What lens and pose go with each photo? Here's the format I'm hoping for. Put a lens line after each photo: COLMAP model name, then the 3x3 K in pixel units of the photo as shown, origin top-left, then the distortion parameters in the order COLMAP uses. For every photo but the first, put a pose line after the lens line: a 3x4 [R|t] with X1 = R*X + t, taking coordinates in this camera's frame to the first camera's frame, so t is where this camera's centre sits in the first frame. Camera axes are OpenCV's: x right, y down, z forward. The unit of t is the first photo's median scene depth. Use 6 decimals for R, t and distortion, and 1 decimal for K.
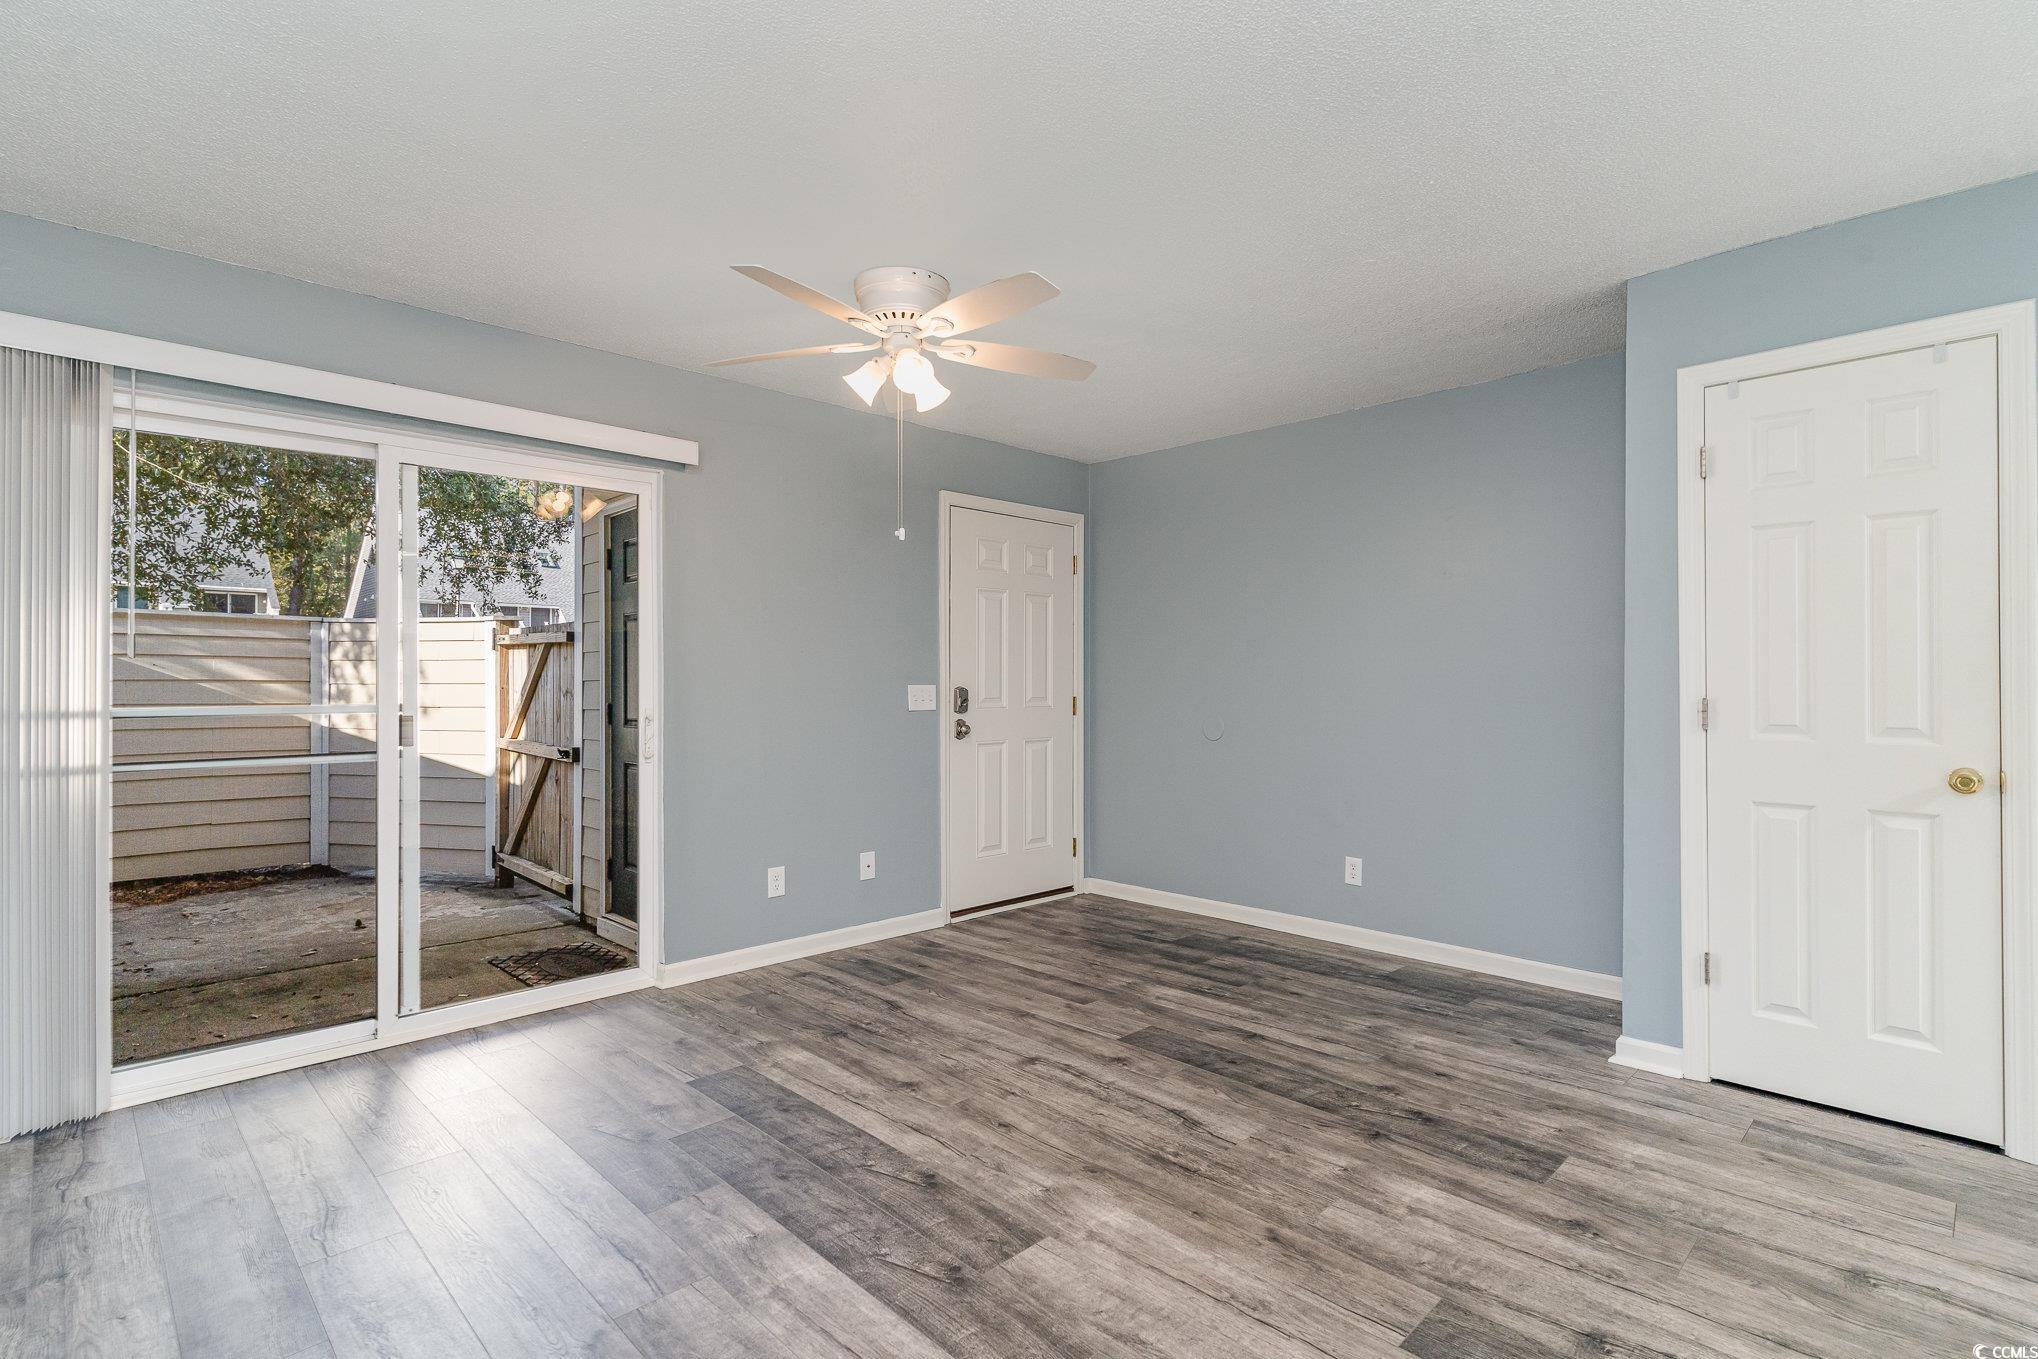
lens RADIAL K [[966.7, 0, 1129.6], [0, 966.7, 681.3], [0, 0, 1]] dist [-0.001244, -0.000264]
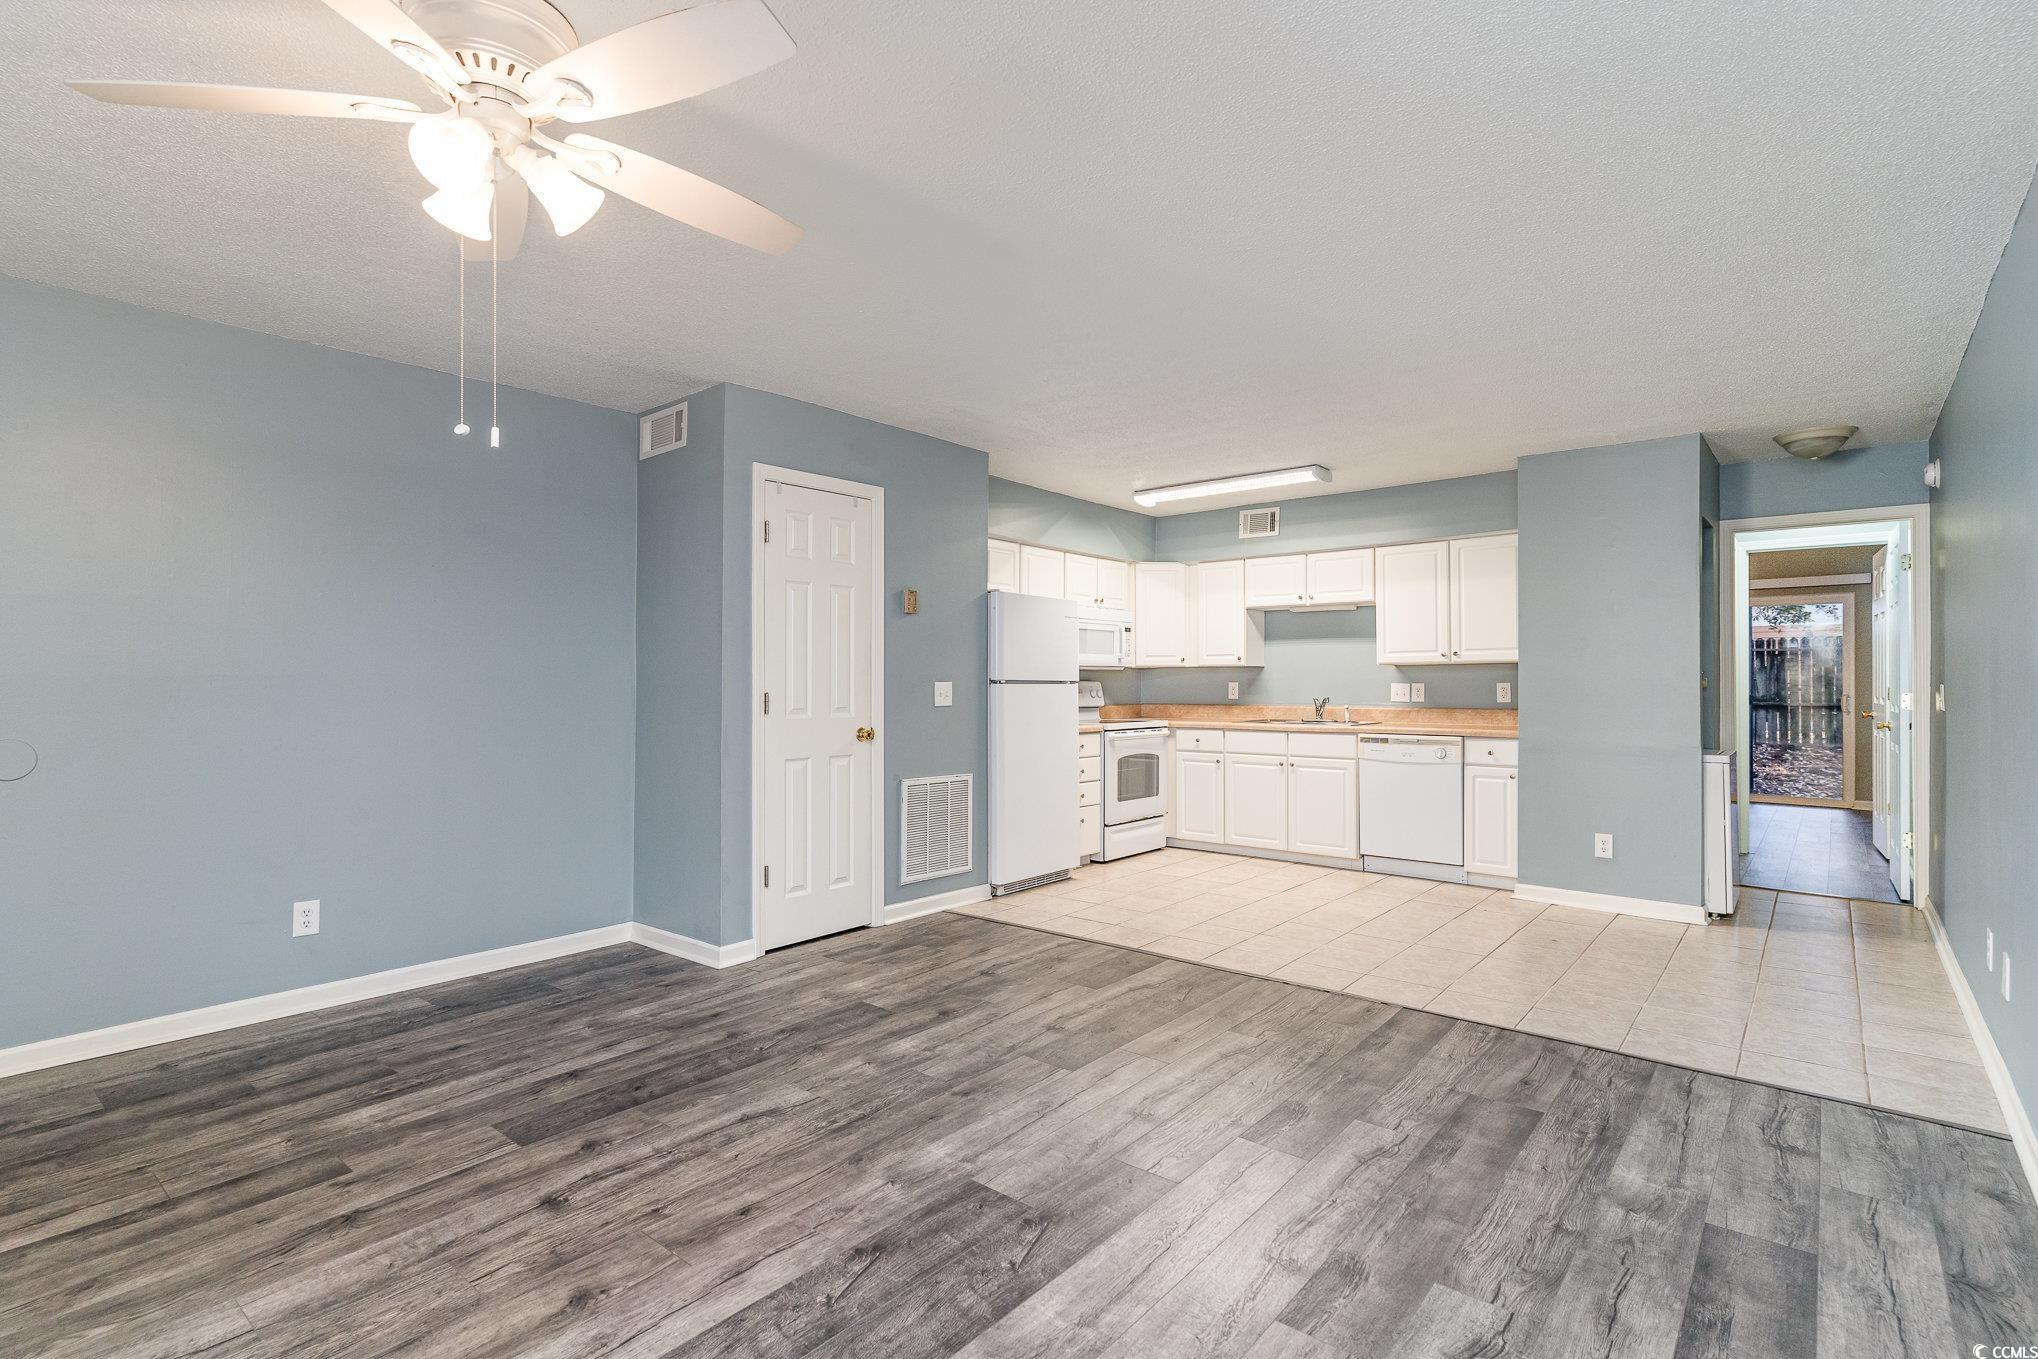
lens RADIAL K [[980.6, 0, 896.9], [0, 980.6, 679.4], [0, 0, 1]] dist [0.001849, 0.000370]
pose [[0.024090, 0.002104, 0.999708, -0.766618], [0.000119, 0.999998, -0.002108, 0.002222], [-0.999710, 0.000170, 0.024090, 0.668913]]
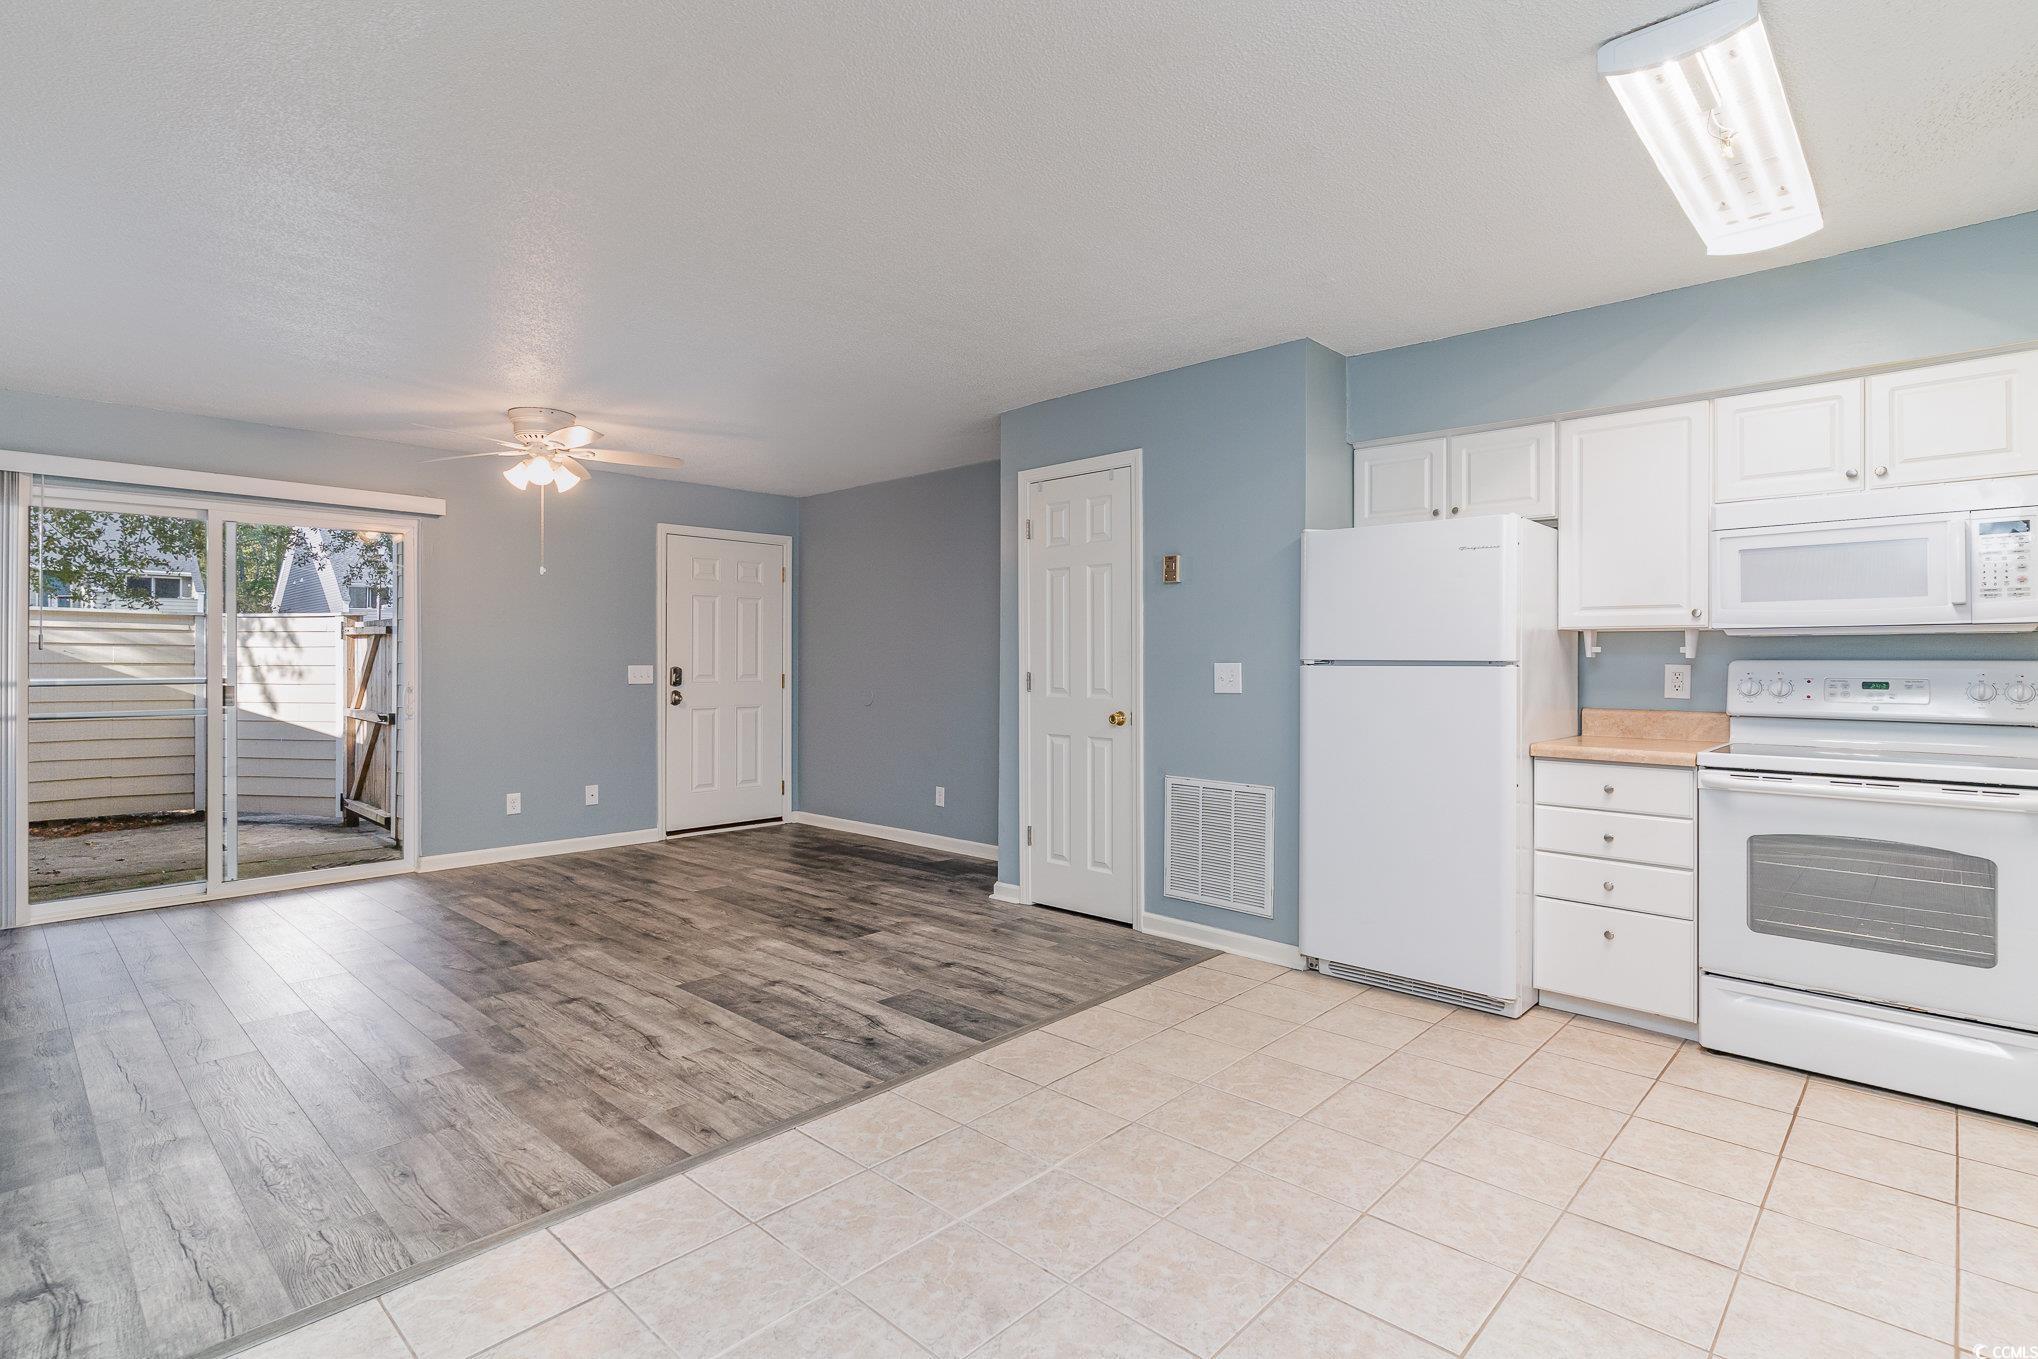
lens RADIAL K [[972.7, 0, 1120.3], [0, 972.7, 657.2], [0, 0, 1]] dist [0.002504, -0.000234]
pose [[0.999601, -0.002277, 0.028137, 0.617099], [0.002420, 0.999984, -0.005040, 0.001222], [-0.028125, 0.005106, 0.999591, -0.580632]]
